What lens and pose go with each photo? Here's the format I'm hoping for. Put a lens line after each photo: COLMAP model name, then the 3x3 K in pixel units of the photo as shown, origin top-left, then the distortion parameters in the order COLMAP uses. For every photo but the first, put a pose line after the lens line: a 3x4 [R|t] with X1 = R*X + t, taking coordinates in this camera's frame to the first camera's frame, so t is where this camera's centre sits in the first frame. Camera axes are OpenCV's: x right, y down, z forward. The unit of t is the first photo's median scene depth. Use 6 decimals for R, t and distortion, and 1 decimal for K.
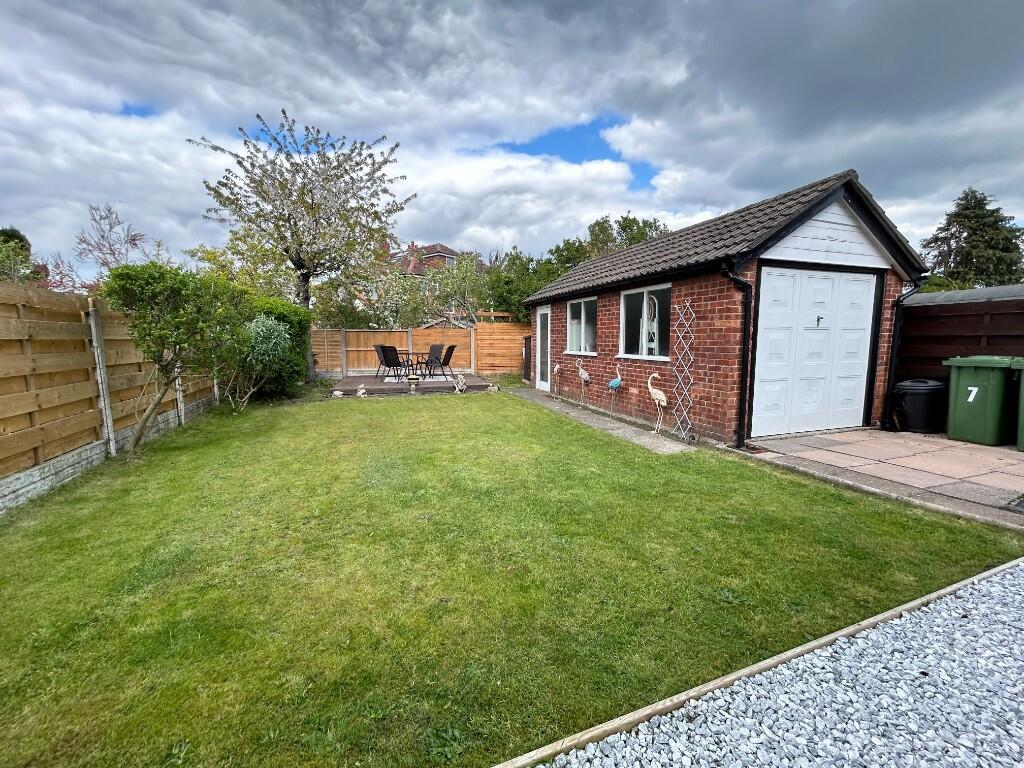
lens RADIAL K [[410.4, 0, 507.2], [0, 410.4, 381.8], [0, 0, 1]] dist [0.006599, -0.001257]
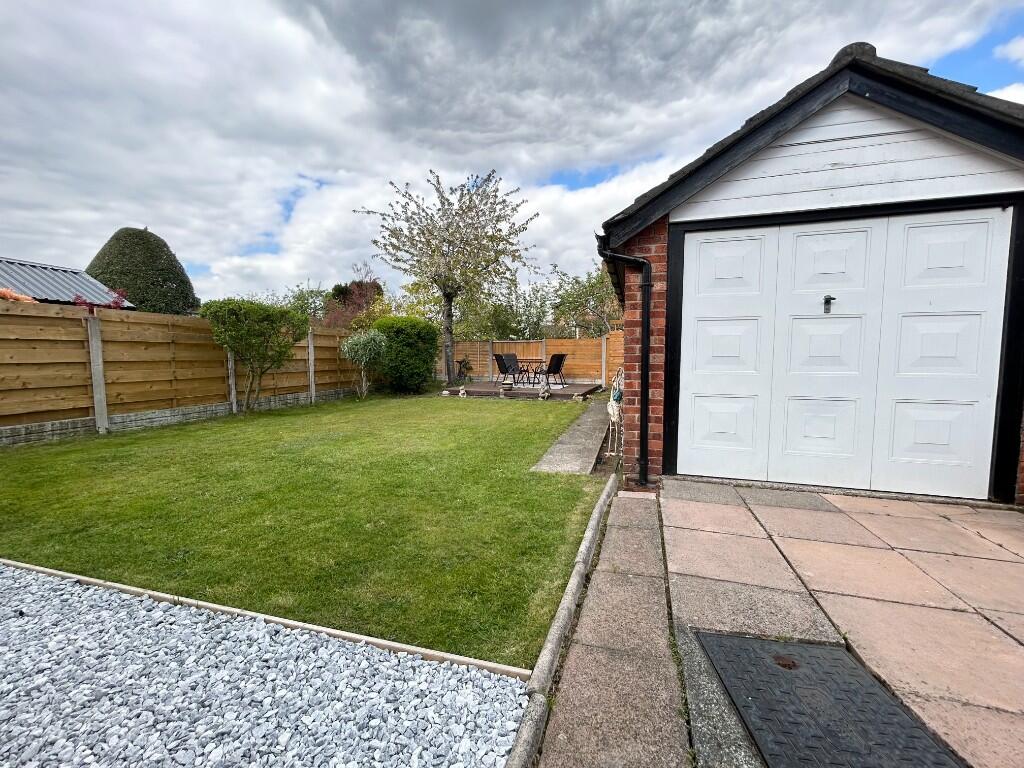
lens RADIAL K [[410.4, 0, 511.8], [0, 410.4, 388.5], [0, 0, 1]] dist [0.006599, -0.001257]
pose [[0.801213, 0.052141, -0.596104, 0.501070], [-0.064917, 0.997891, 0.000032, 0.003903], [0.594848, 0.038672, 0.802907, 0.161990]]
